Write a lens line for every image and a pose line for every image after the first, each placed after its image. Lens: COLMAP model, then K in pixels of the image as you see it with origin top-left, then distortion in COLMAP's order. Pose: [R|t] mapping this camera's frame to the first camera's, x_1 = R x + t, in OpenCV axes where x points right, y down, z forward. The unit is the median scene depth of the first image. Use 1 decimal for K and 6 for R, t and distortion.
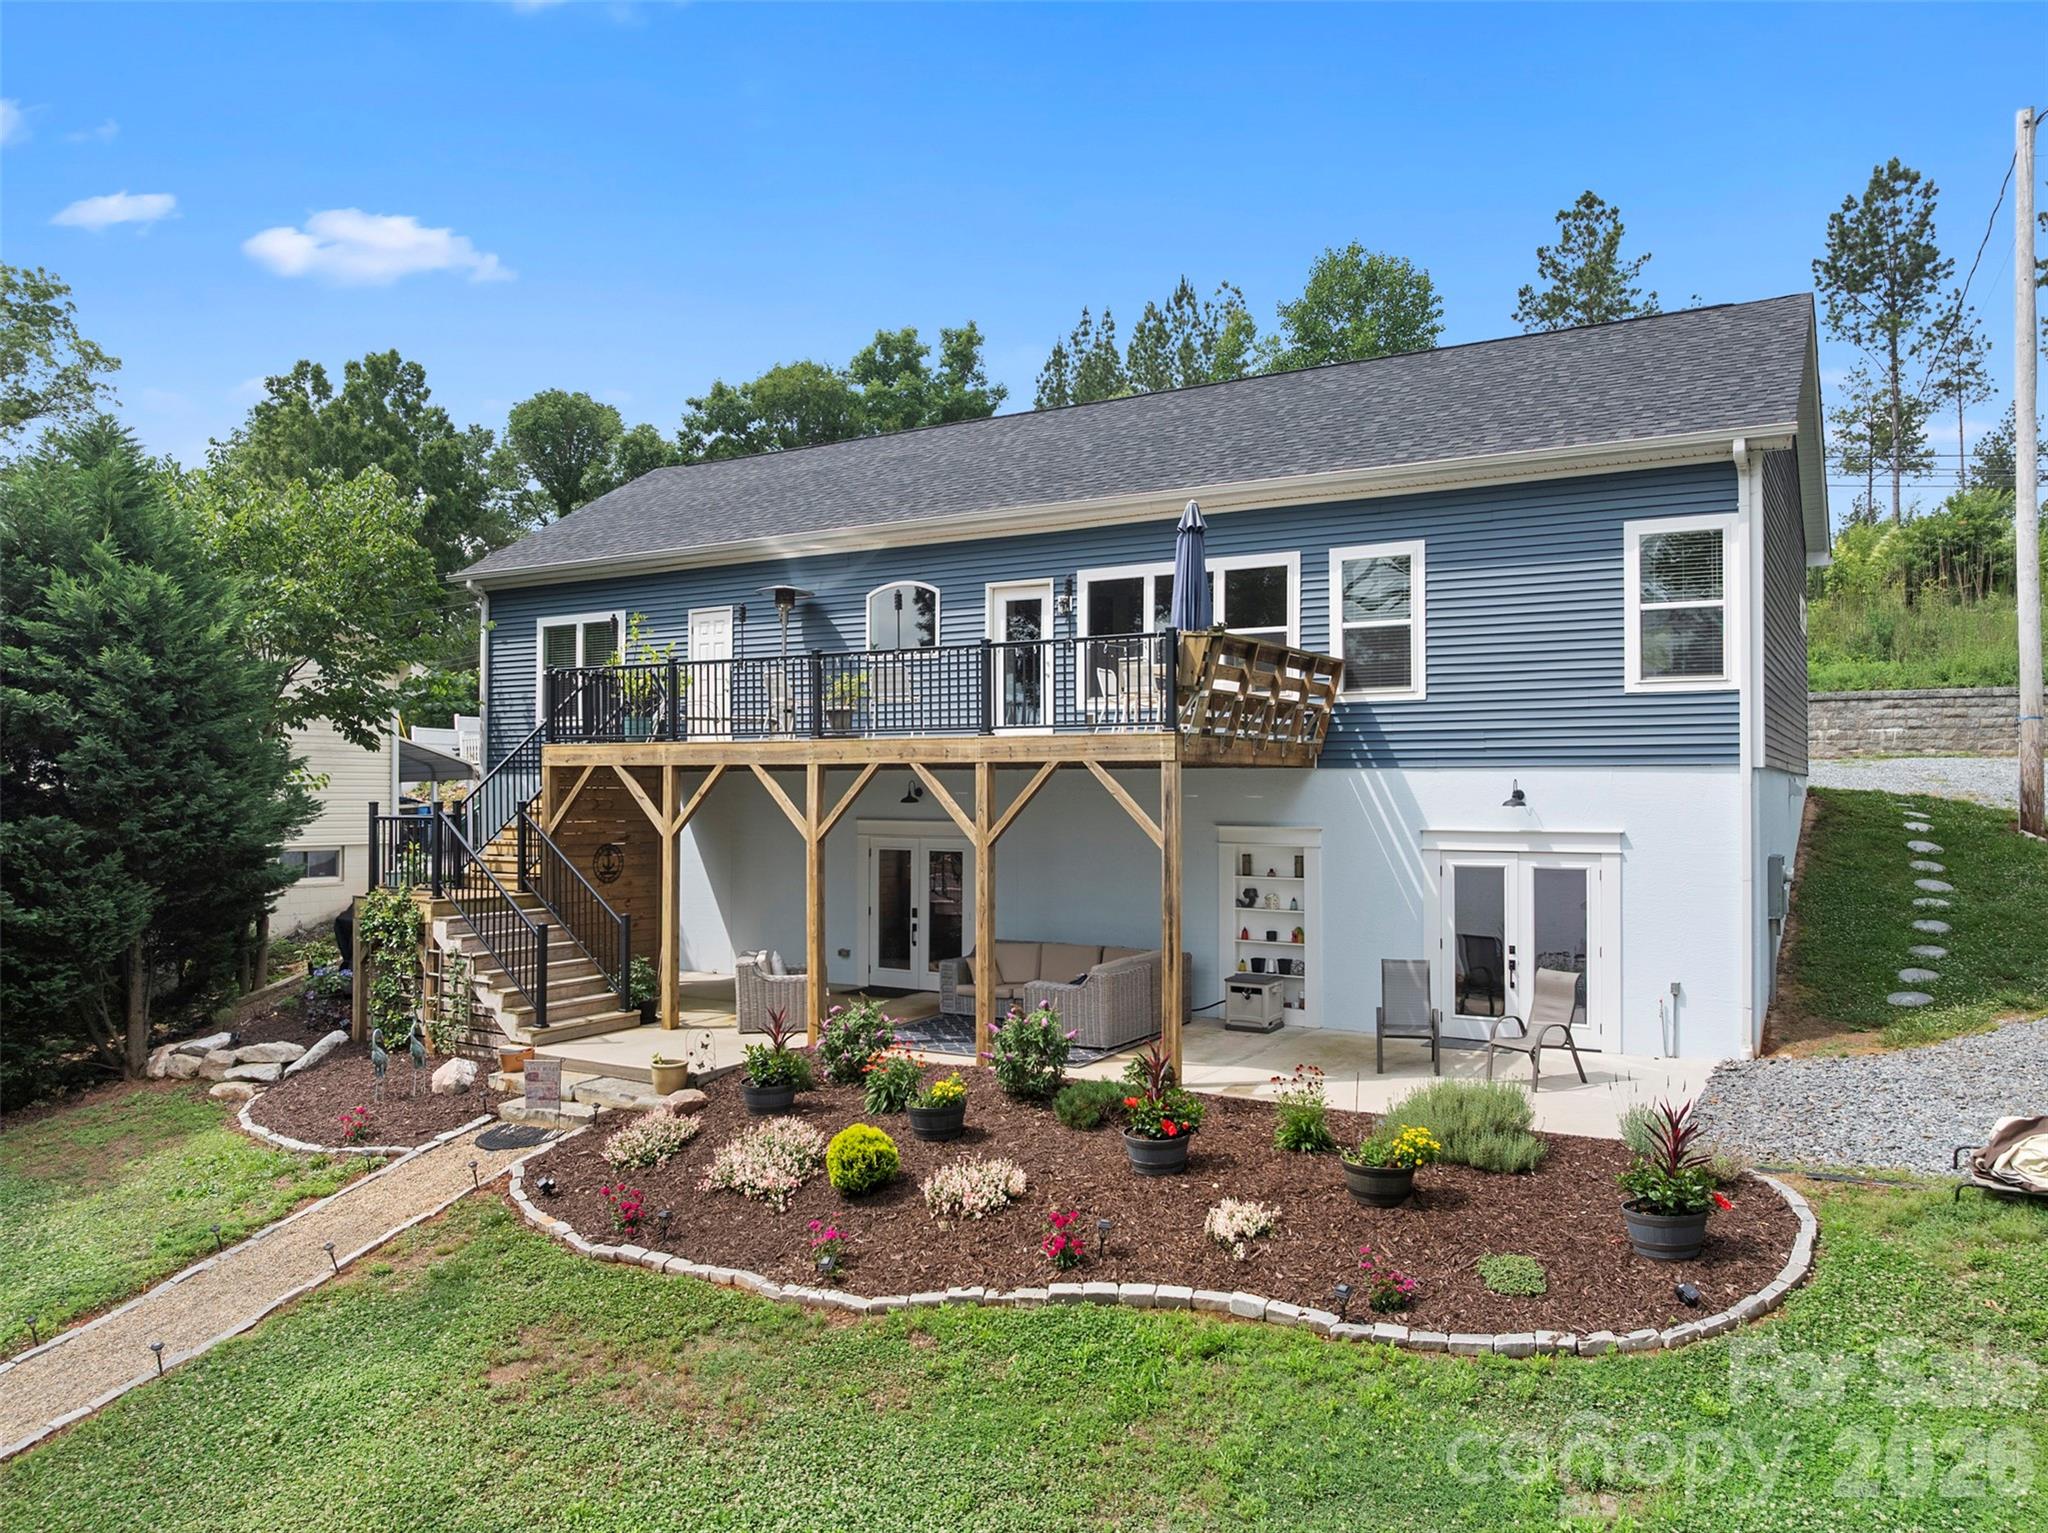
lens RADIAL K [[1437.0, 0, 1024.0], [0, 1437.0, 766.5], [0, 0, 1]] dist [-0.041292, 0.000881]
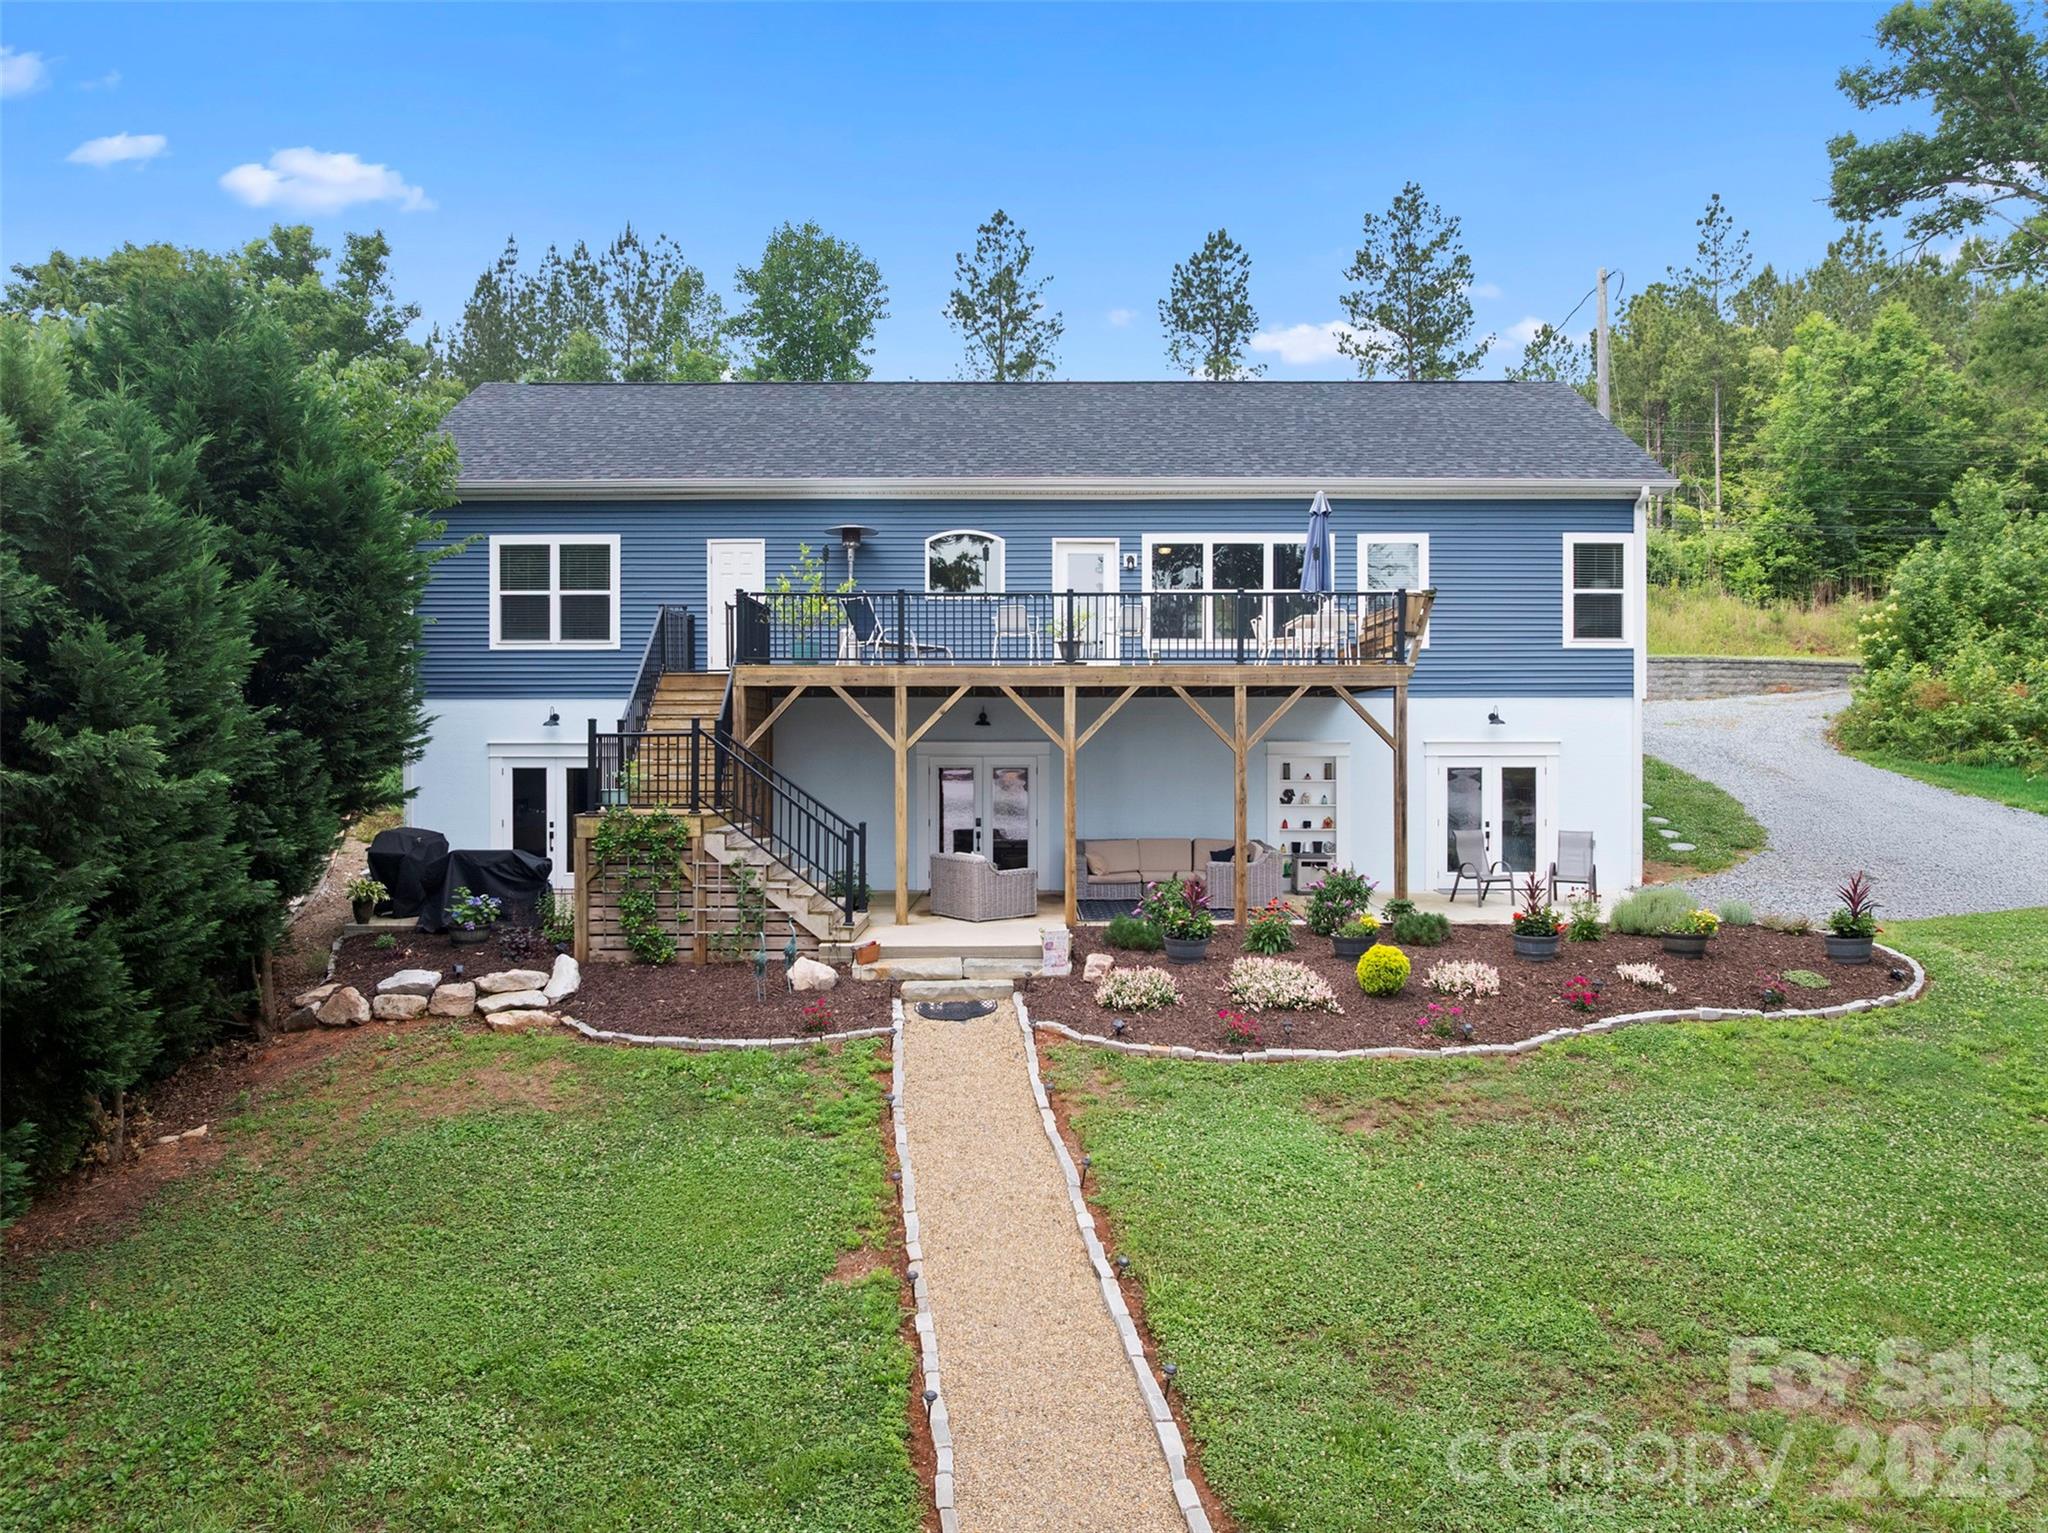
lens RADIAL K [[1429.9, 0, 1025.7], [0, 1429.9, 728.4], [0, 0, 1]] dist [-0.056327, 0.021263]
pose [[0.858674, 0.002948, 0.512513, -0.764228], [-0.006269, 0.999969, 0.004750, 0.027032], [-0.512483, -0.007292, 0.858666, 0.012225]]
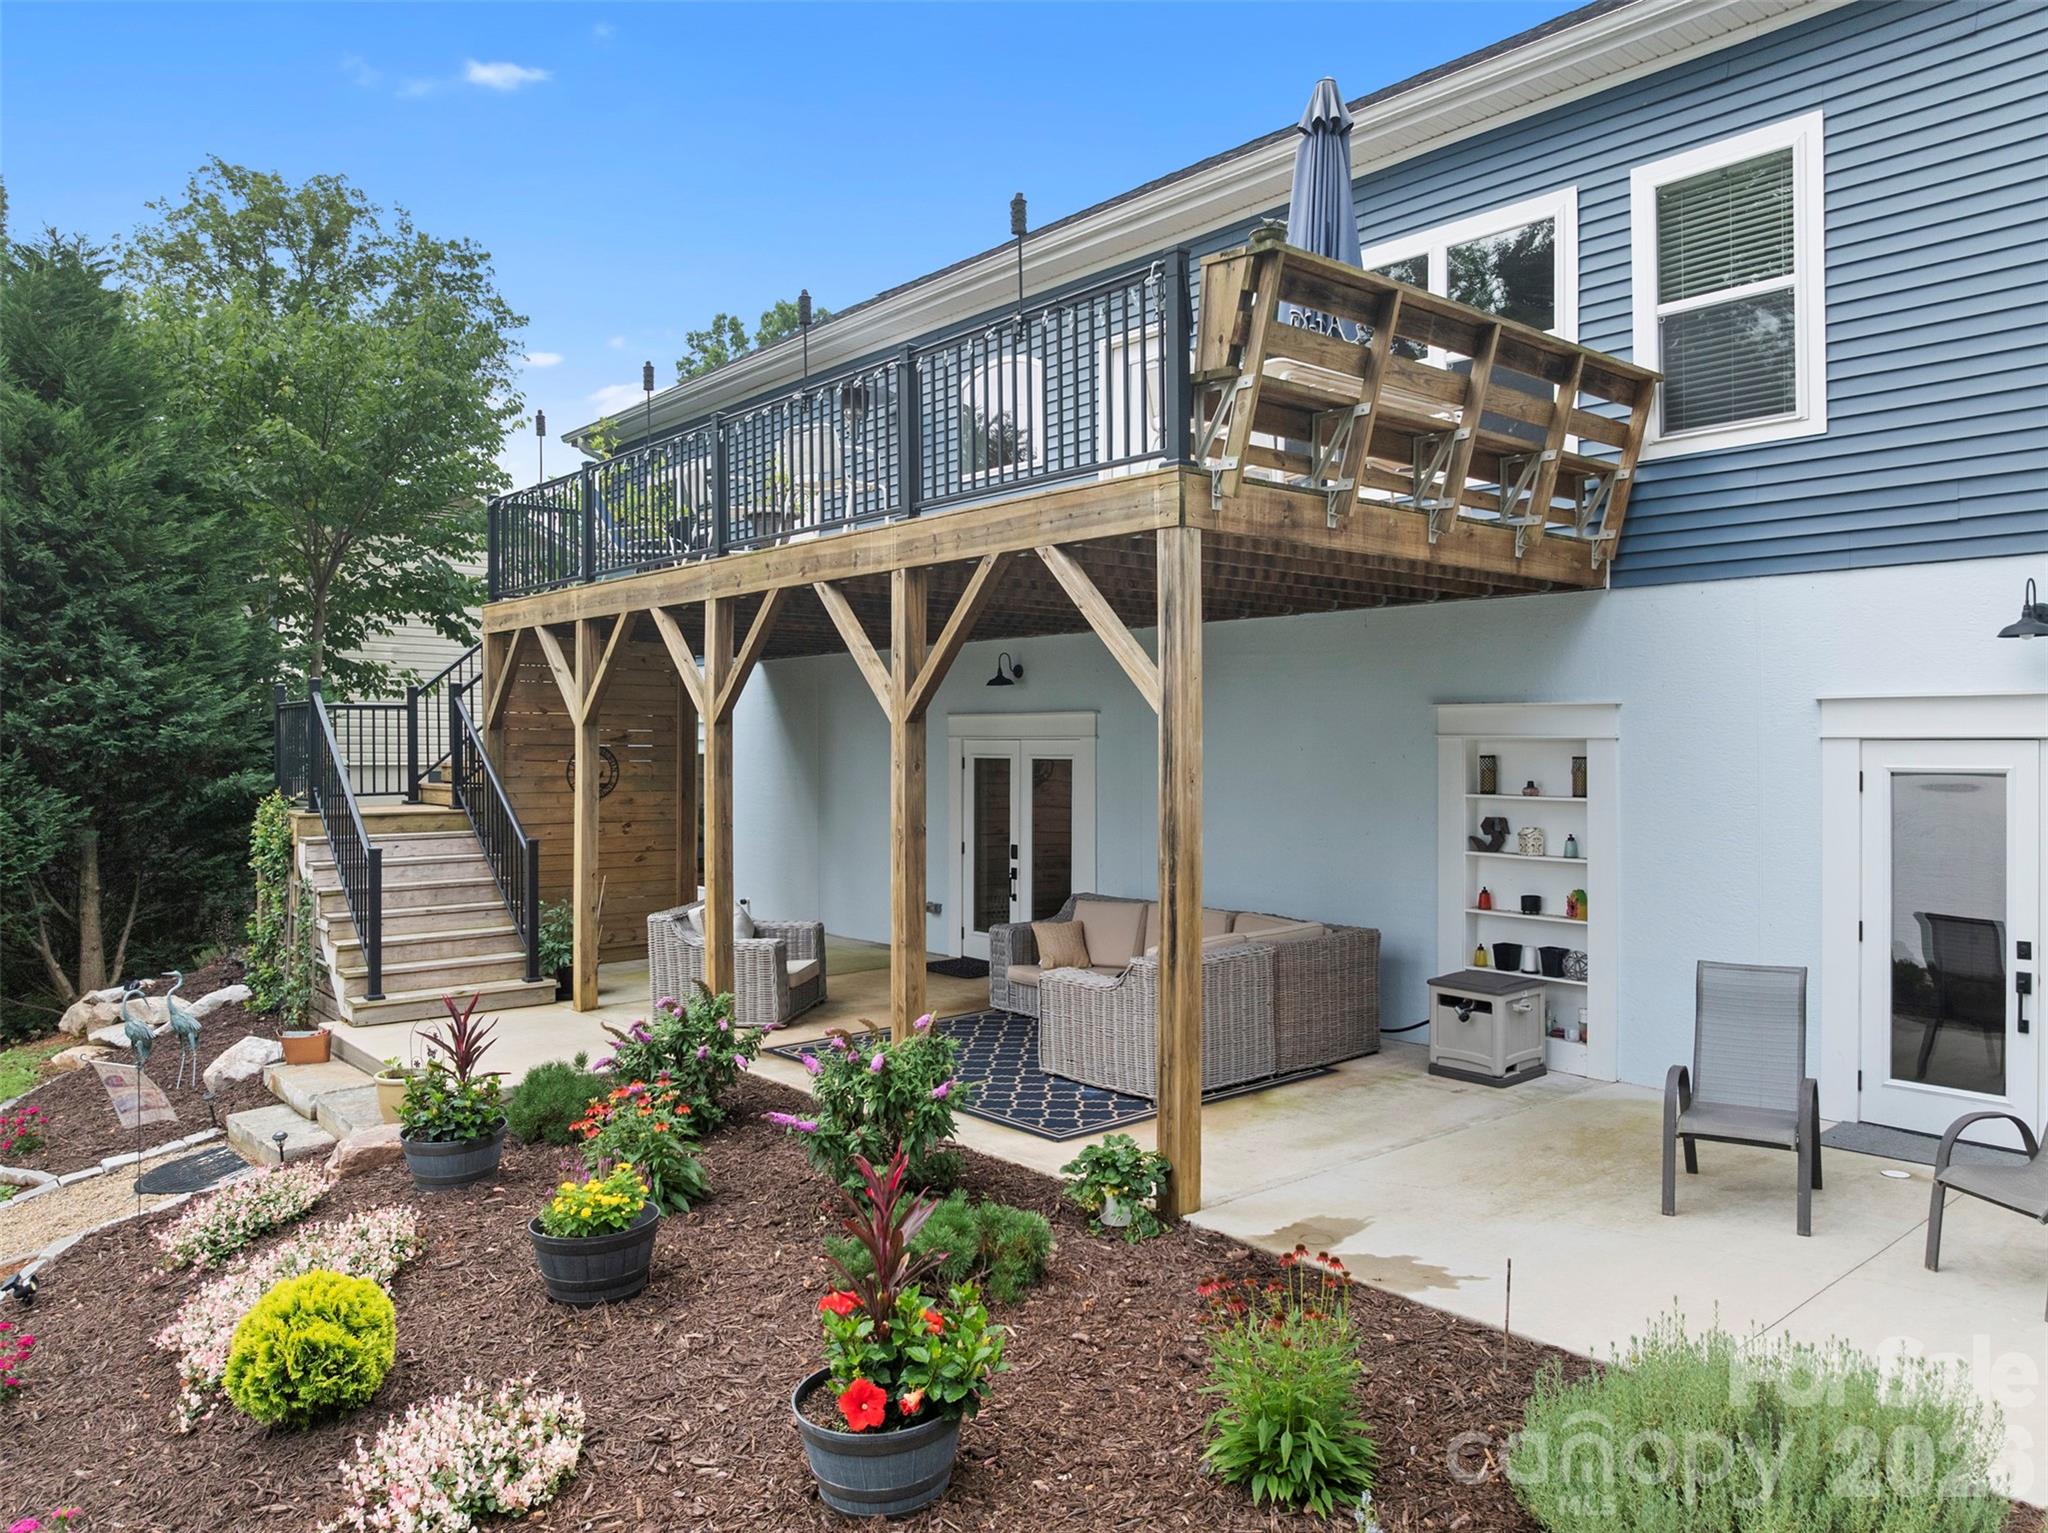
lens RADIAL K [[1446.2, 0, 1017.9], [0, 1446.2, 731.0], [0, 0, 1]] dist [-0.040474, -0.004793]
pose [[0.945609, -0.002711, -0.325295, 0.176889], [0.005113, 0.999966, 0.006528, 0.050746], [0.325266, -0.007836, 0.945590, 0.447629]]
